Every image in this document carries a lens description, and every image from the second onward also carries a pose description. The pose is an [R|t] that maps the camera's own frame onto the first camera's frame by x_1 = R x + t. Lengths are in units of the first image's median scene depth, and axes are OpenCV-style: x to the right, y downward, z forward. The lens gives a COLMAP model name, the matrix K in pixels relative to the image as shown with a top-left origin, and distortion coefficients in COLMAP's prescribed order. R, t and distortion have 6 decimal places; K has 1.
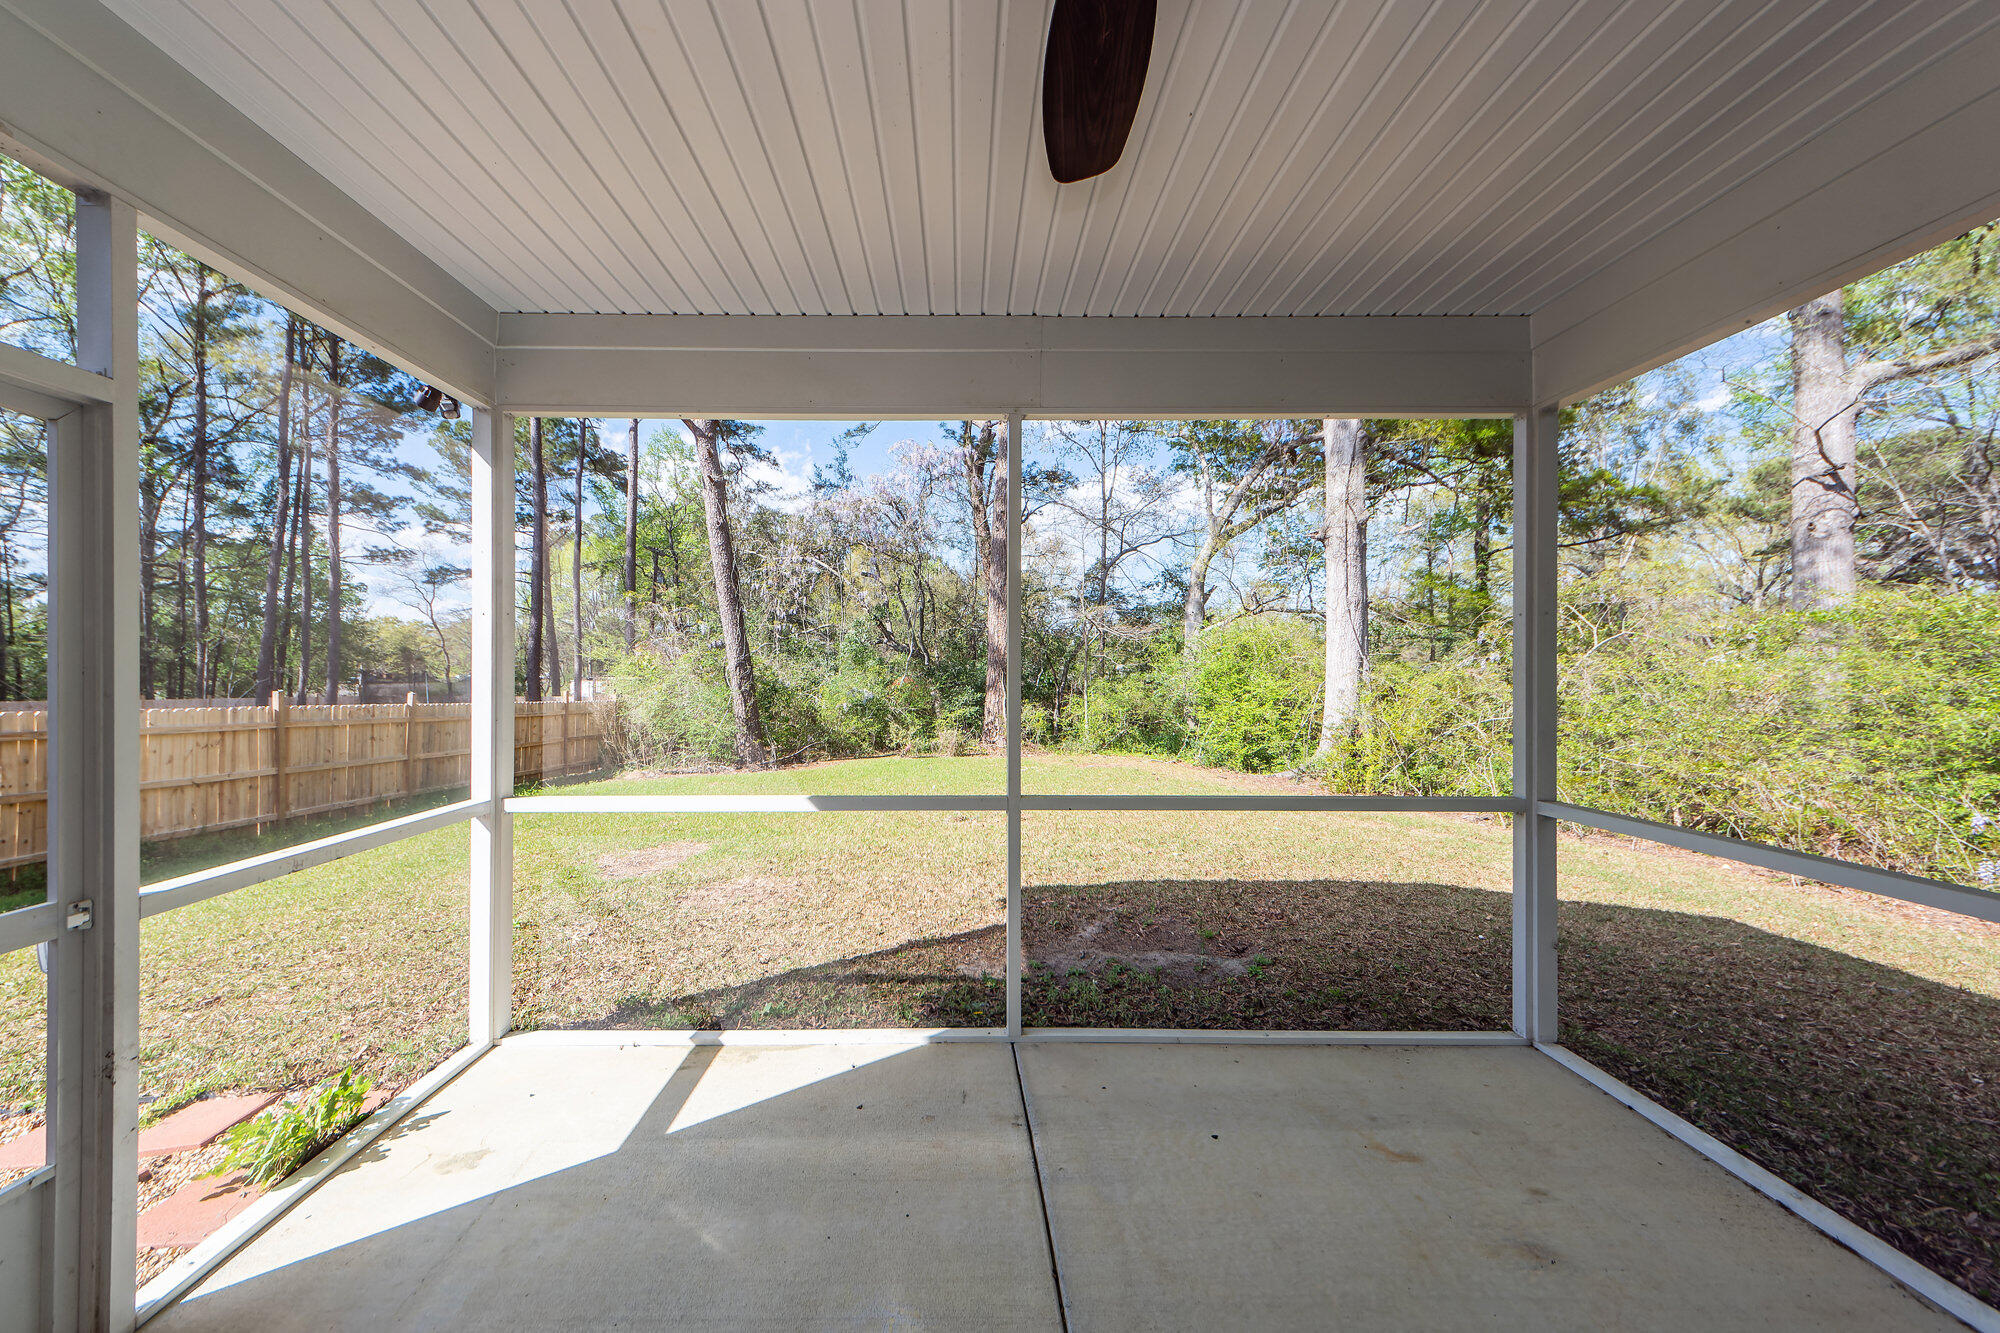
lens RADIAL K [[750.0, 0, 969.0], [0, 750.0, 669.4], [0, 0, 1]] dist [0.000211, 0.000041]
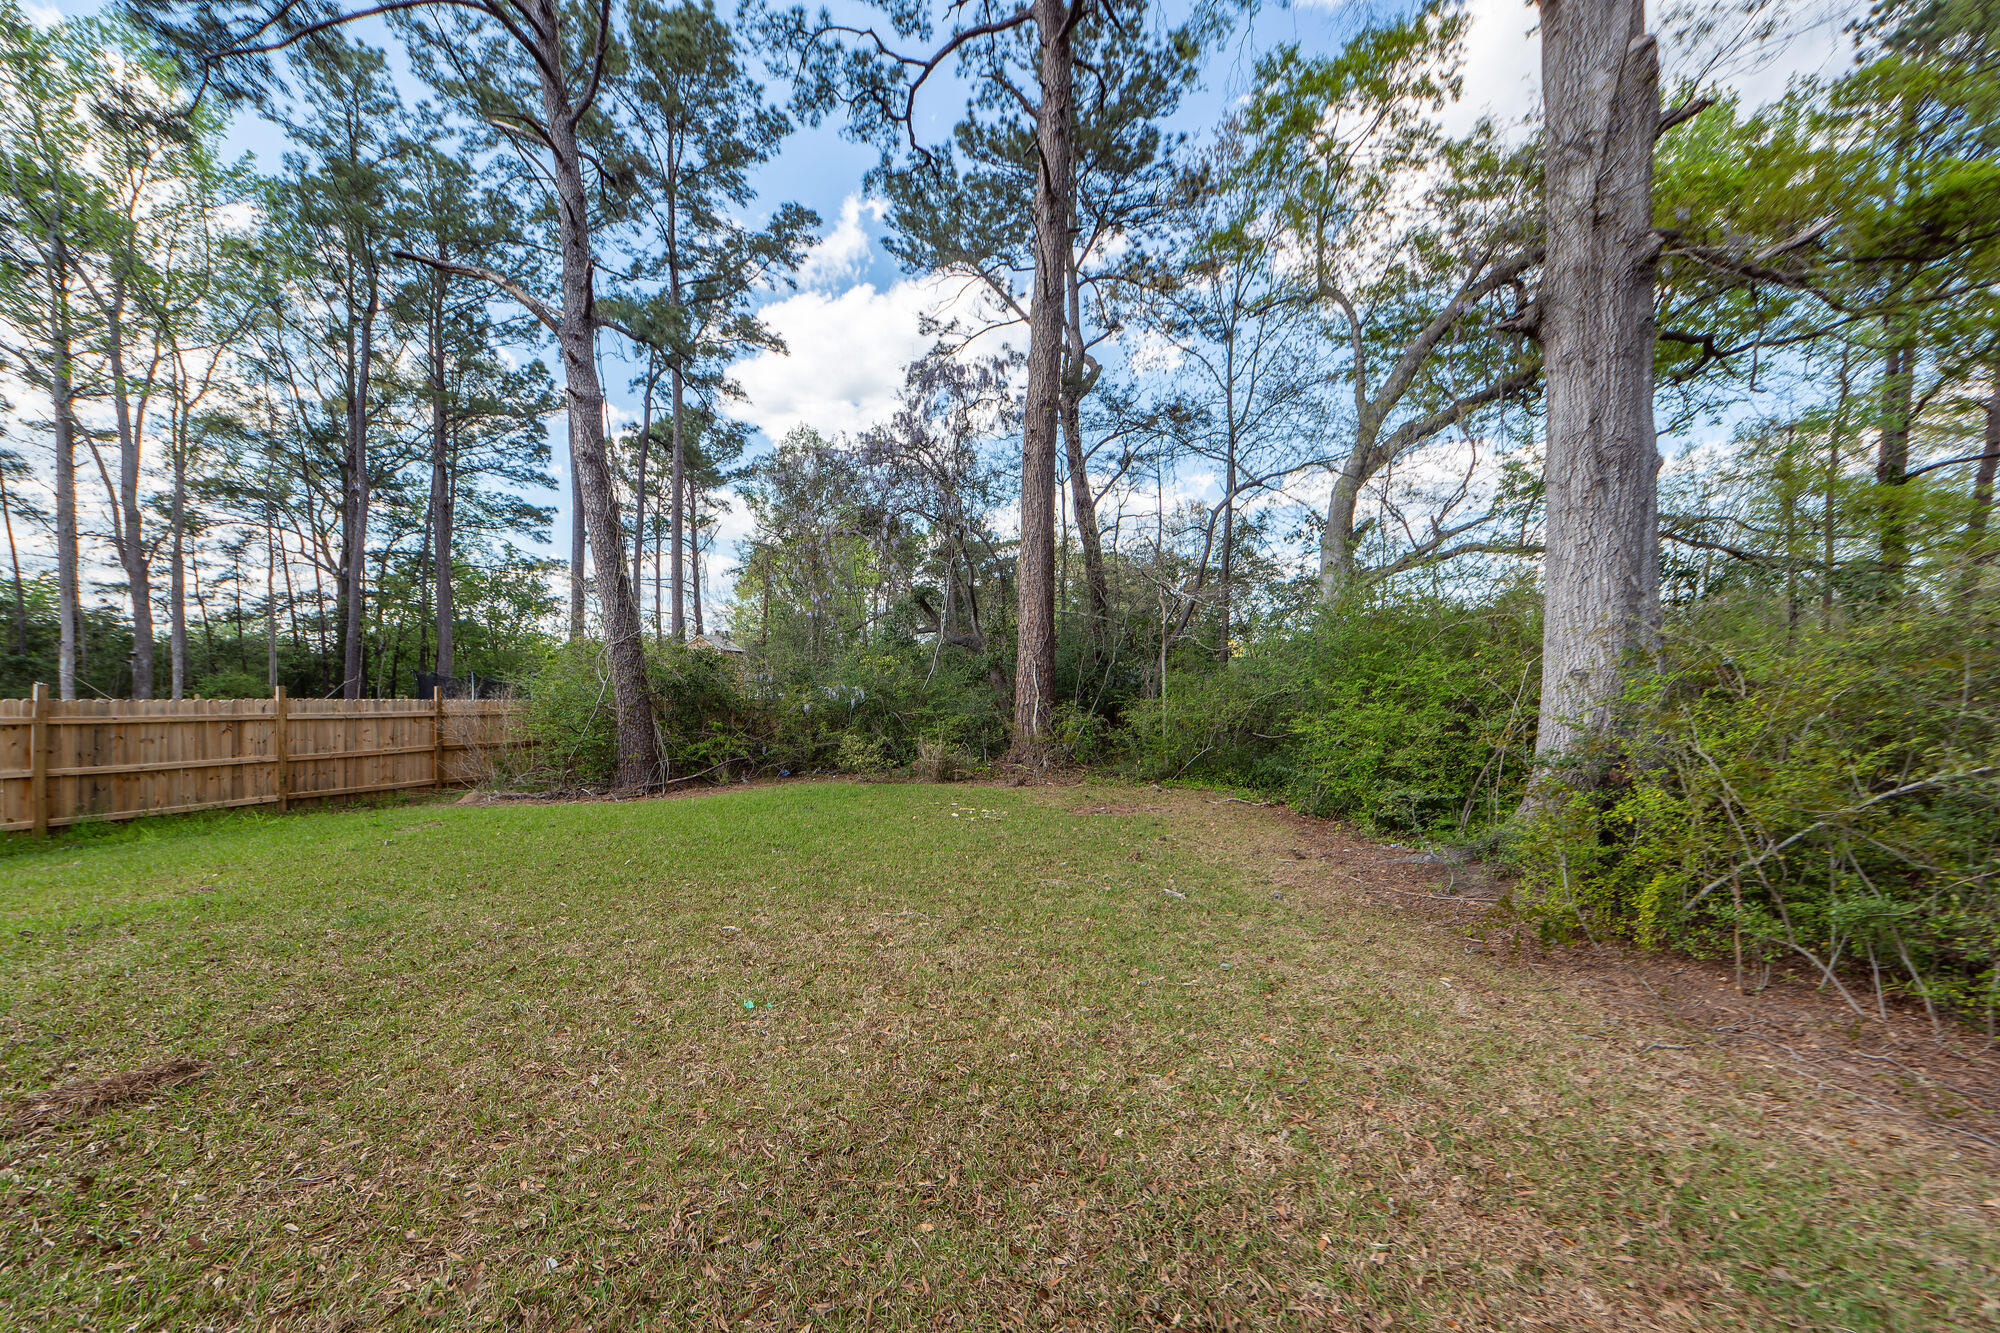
lens RADIAL K [[750.0, 0, 969.0], [0, 750.0, 669.4], [0, 0, 1]] dist [0.000211, 0.000041]
pose [[0.964115, -0.006047, -0.265417, 0.207410], [0.004246, 0.999964, -0.007360, 0.020698], [0.265452, 0.005969, 0.964105, 0.375226]]
